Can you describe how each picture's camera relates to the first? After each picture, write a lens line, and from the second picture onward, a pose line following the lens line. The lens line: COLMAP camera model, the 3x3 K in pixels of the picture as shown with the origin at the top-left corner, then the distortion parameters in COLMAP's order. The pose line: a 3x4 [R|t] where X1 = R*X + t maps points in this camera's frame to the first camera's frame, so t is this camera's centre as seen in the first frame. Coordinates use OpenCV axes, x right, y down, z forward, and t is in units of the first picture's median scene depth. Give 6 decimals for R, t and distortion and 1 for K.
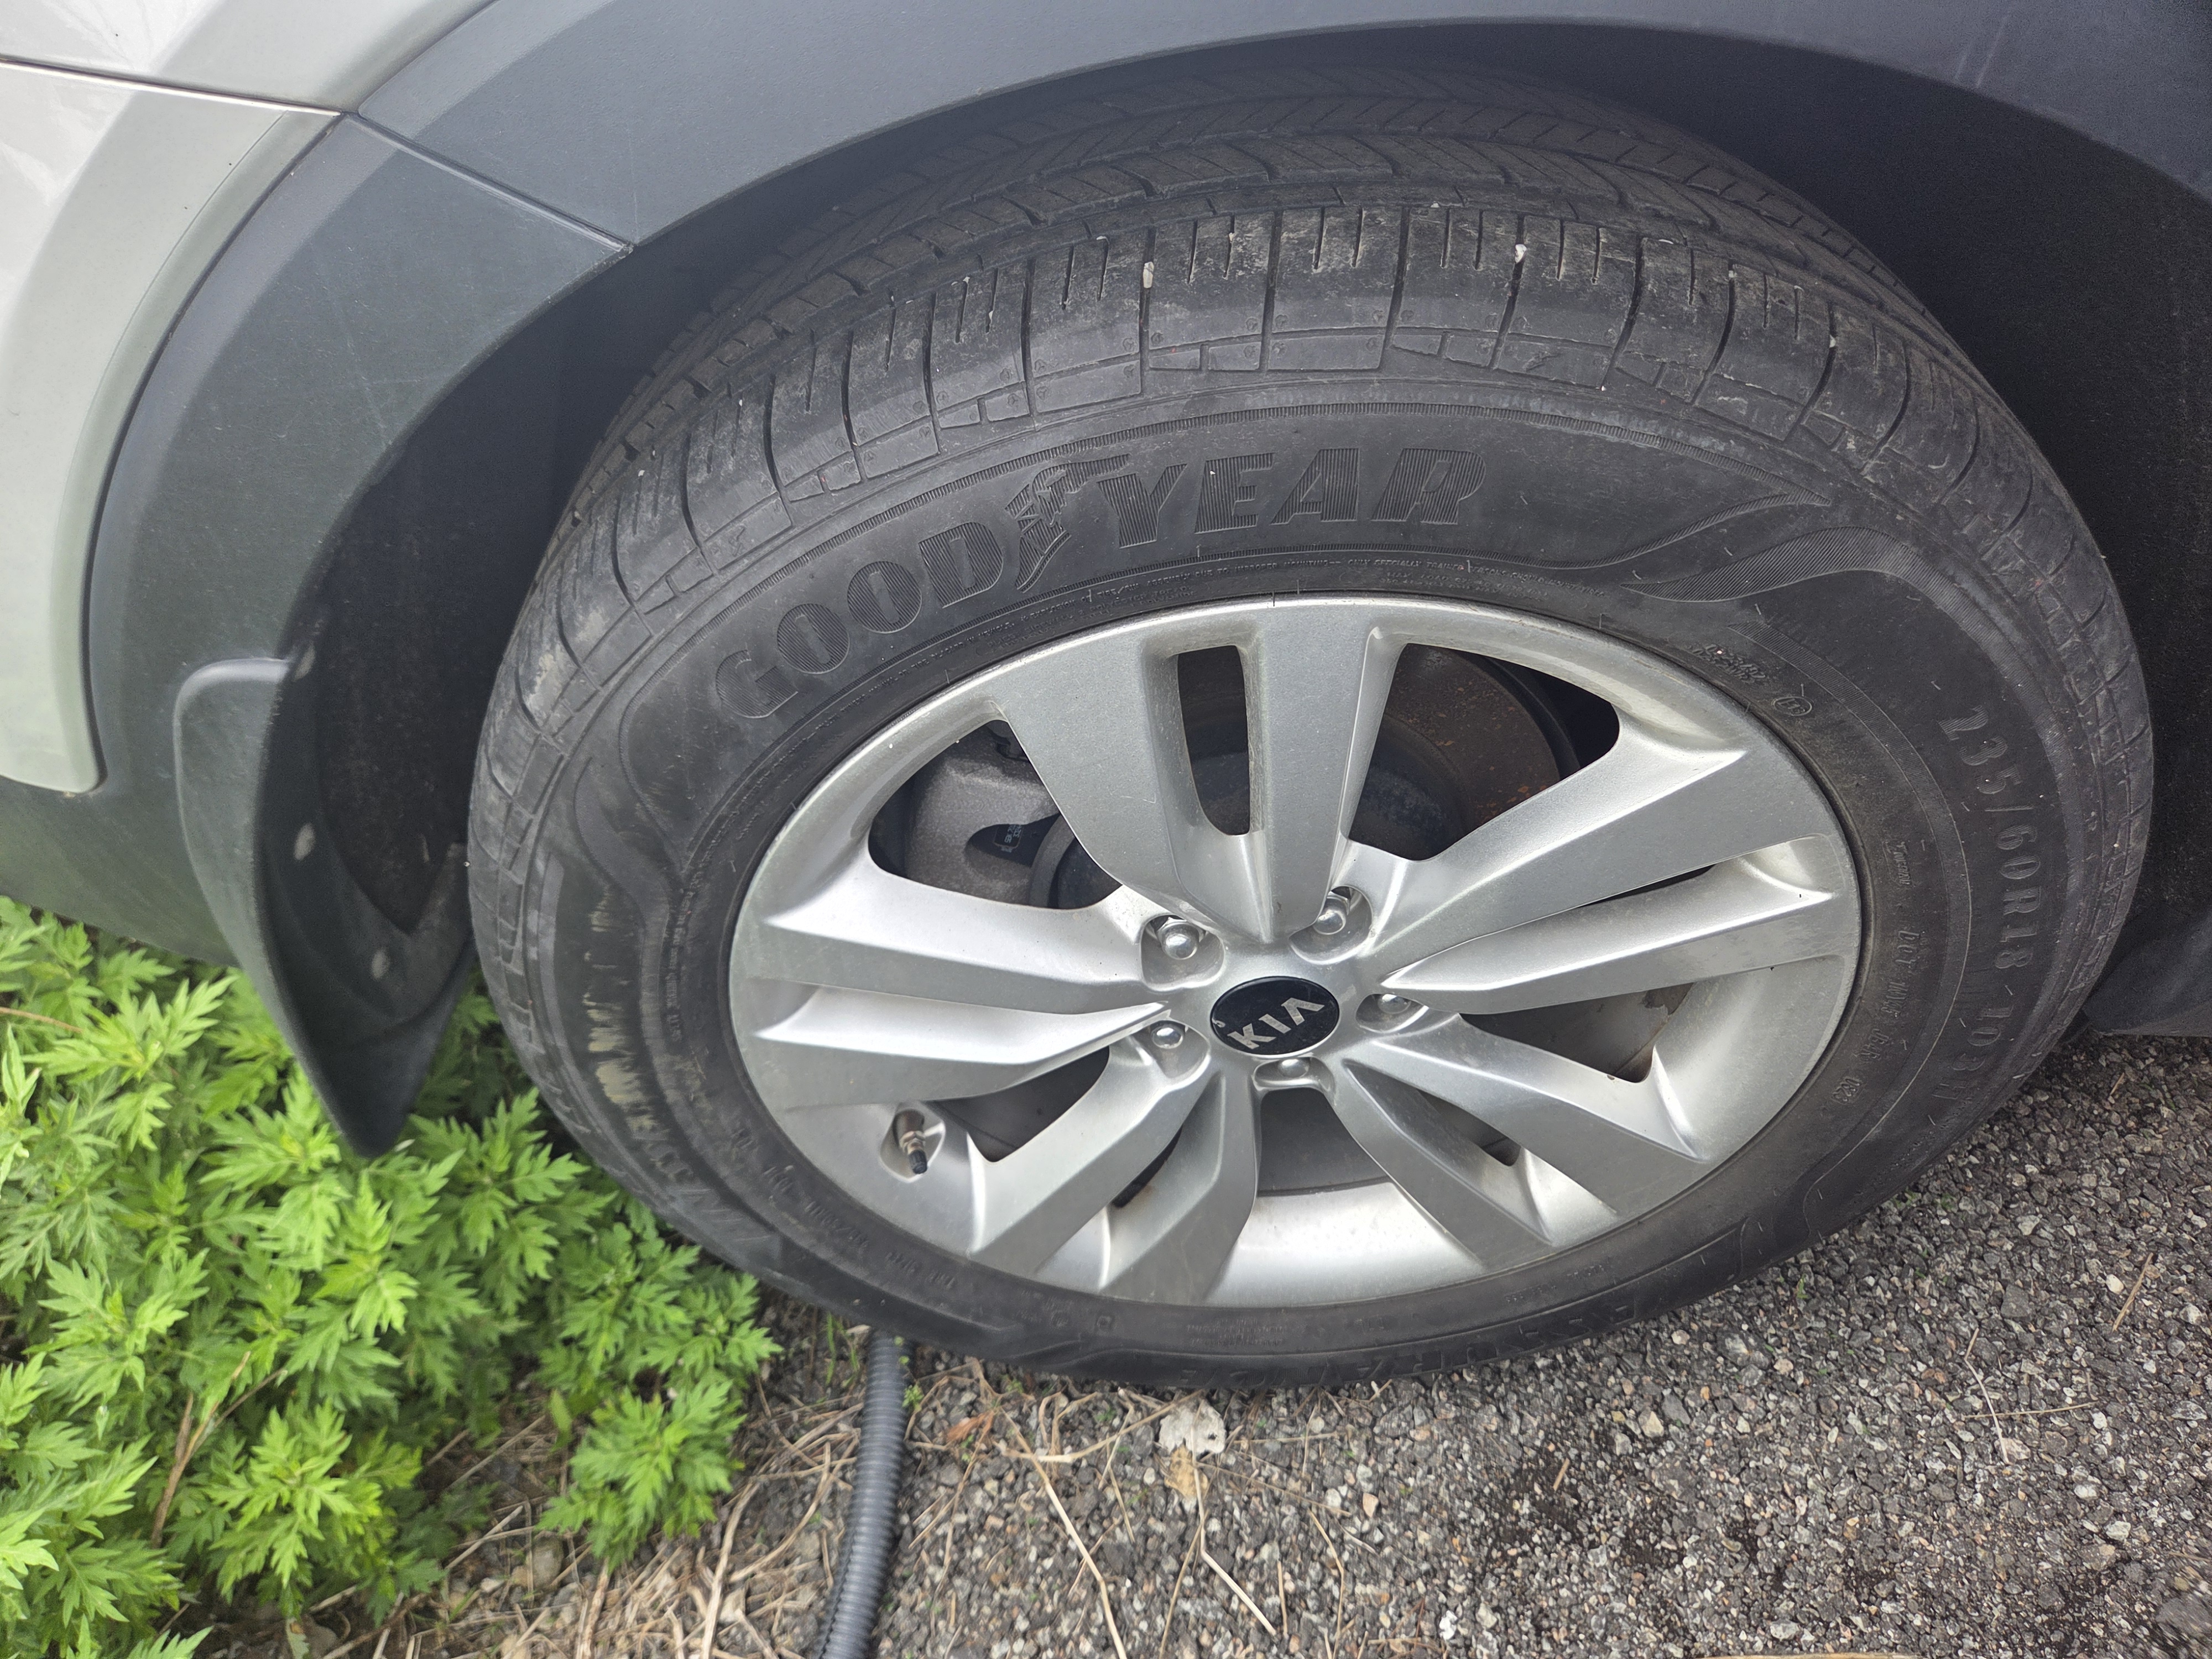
lens RADIAL K [[1527.5, 0, 1092.4], [0, 1527.5, 844.4], [0, 0, 1]] dist [0.050792, -0.050425]
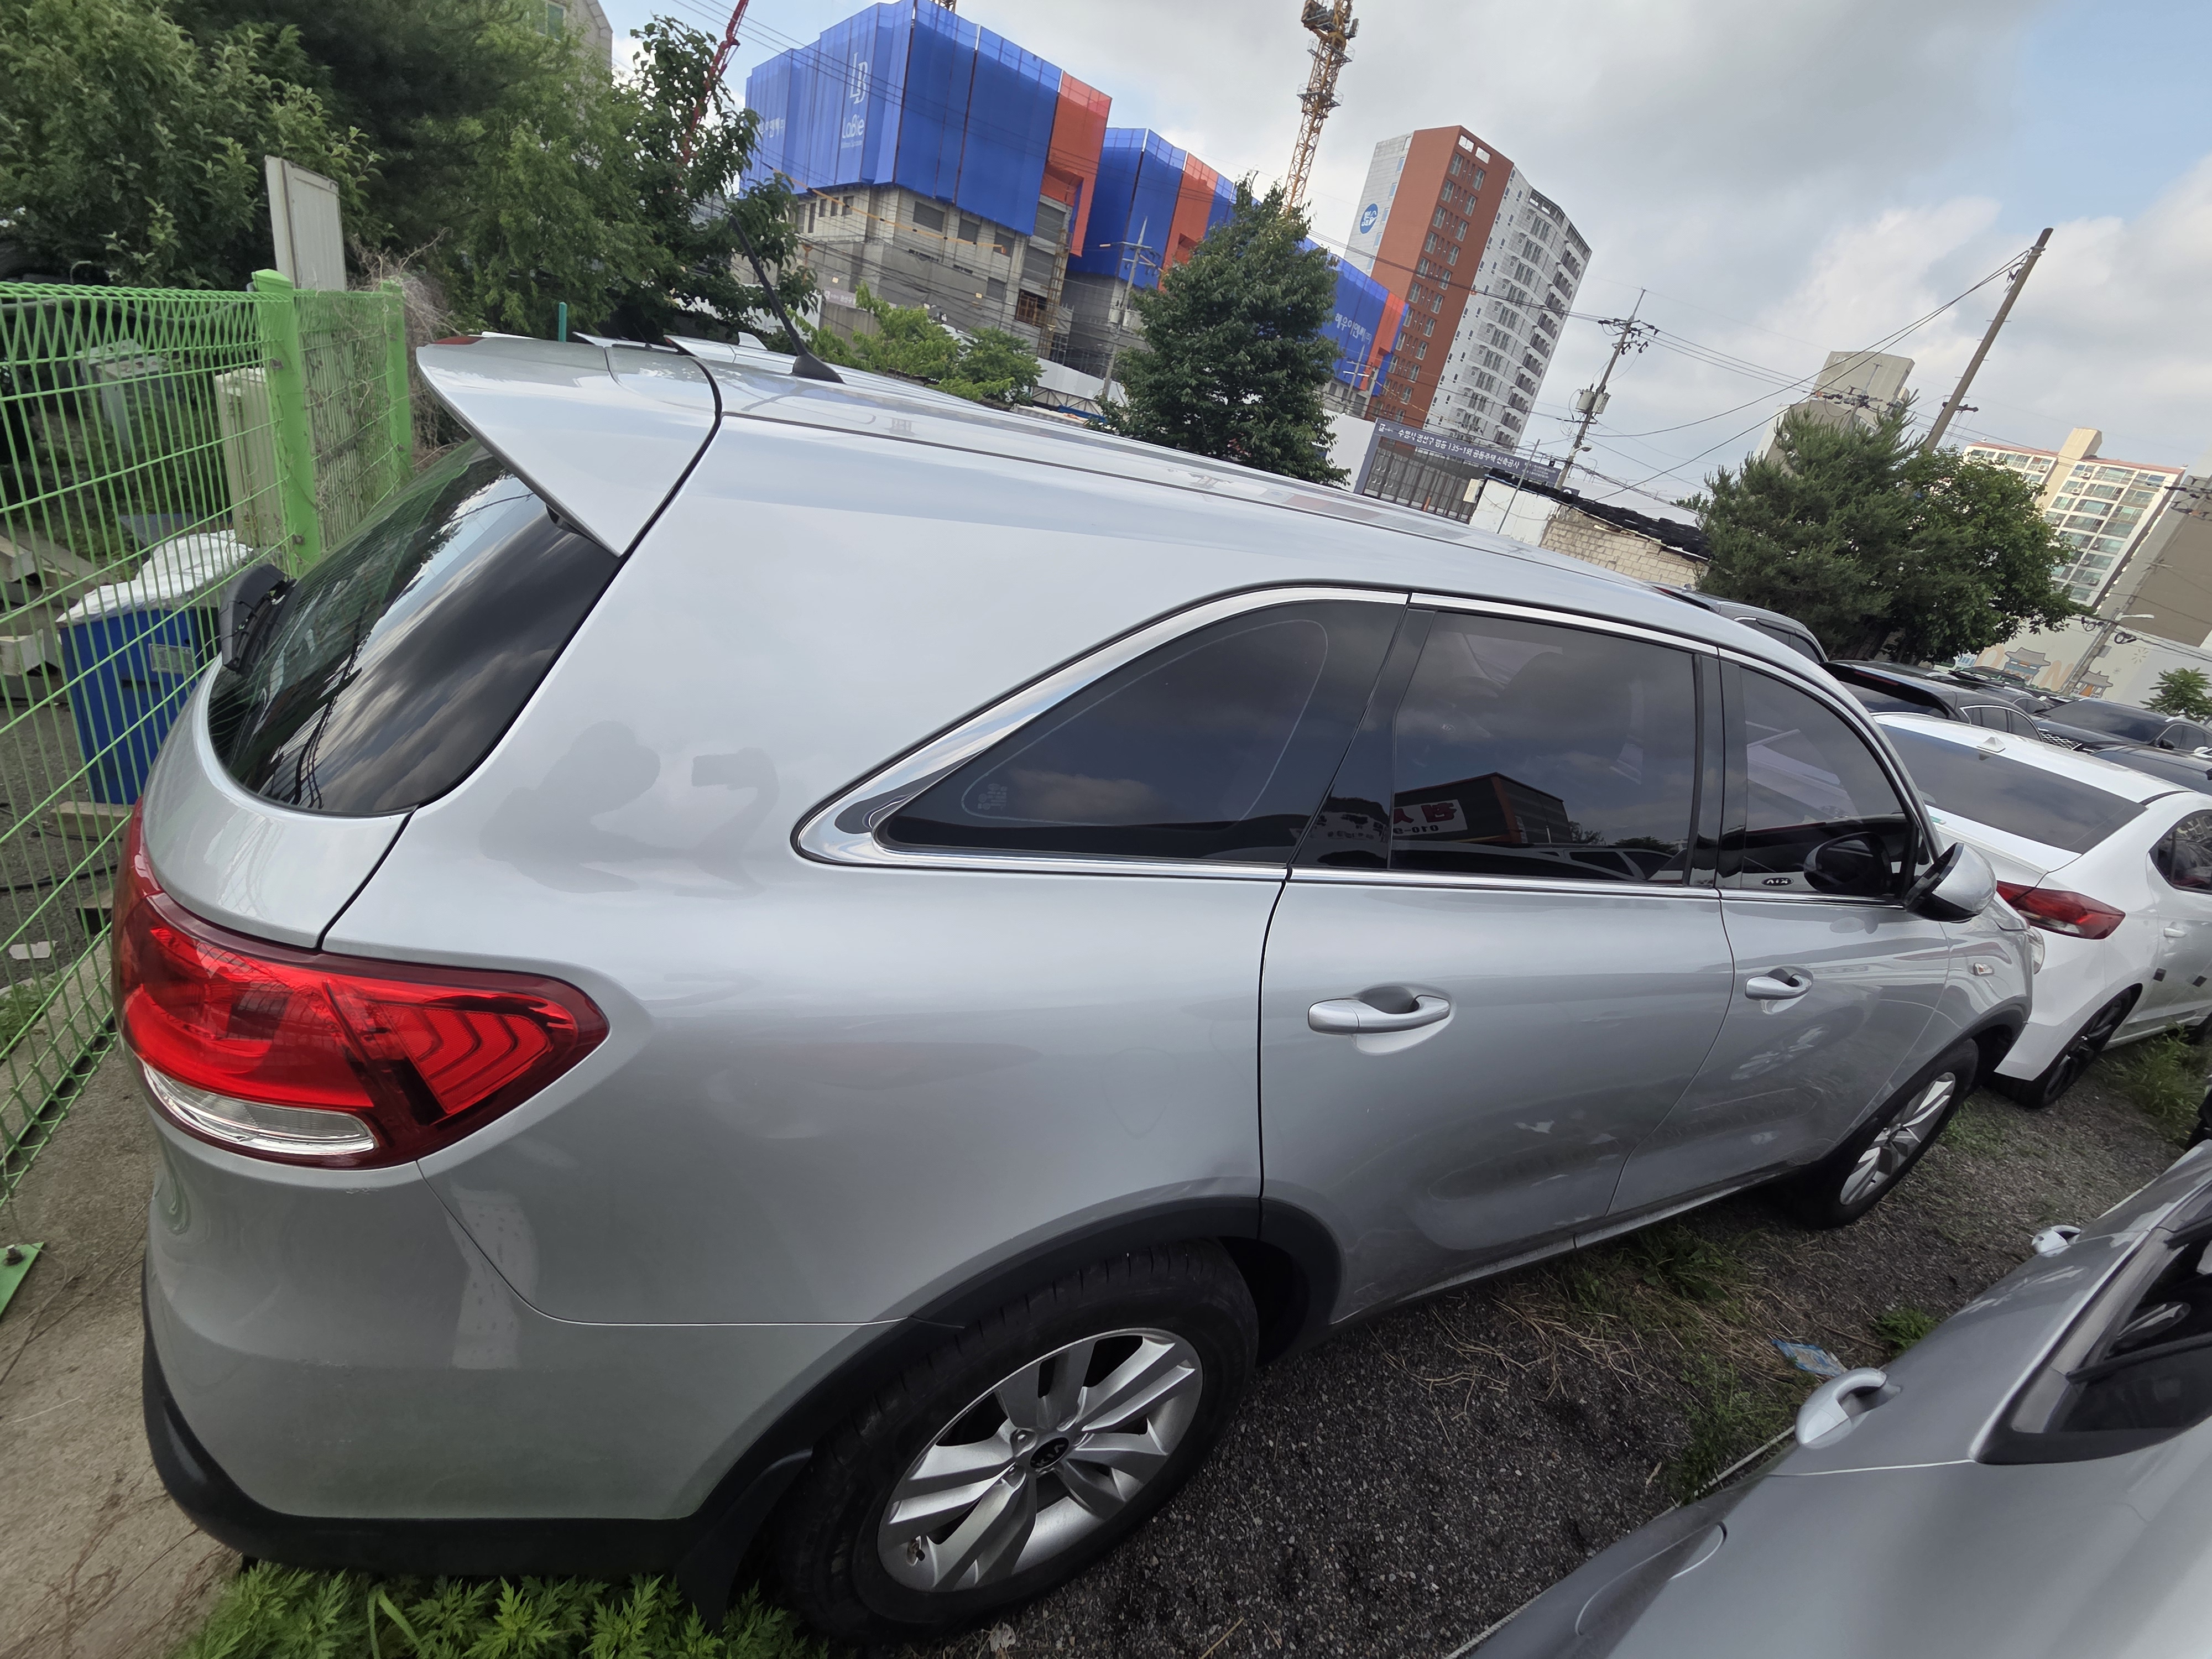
lens RADIAL K [[923.3, 0, 1110.8], [0, 923.3, 805.9], [0, 0, 1]] dist [0.000053, 0.000012]
pose [[0.863610, 0.009663, 0.504068, -0.571677], [0.174204, 0.932515, -0.316336, -0.388883], [-0.473108, 0.361001, 0.803646, -0.809162]]
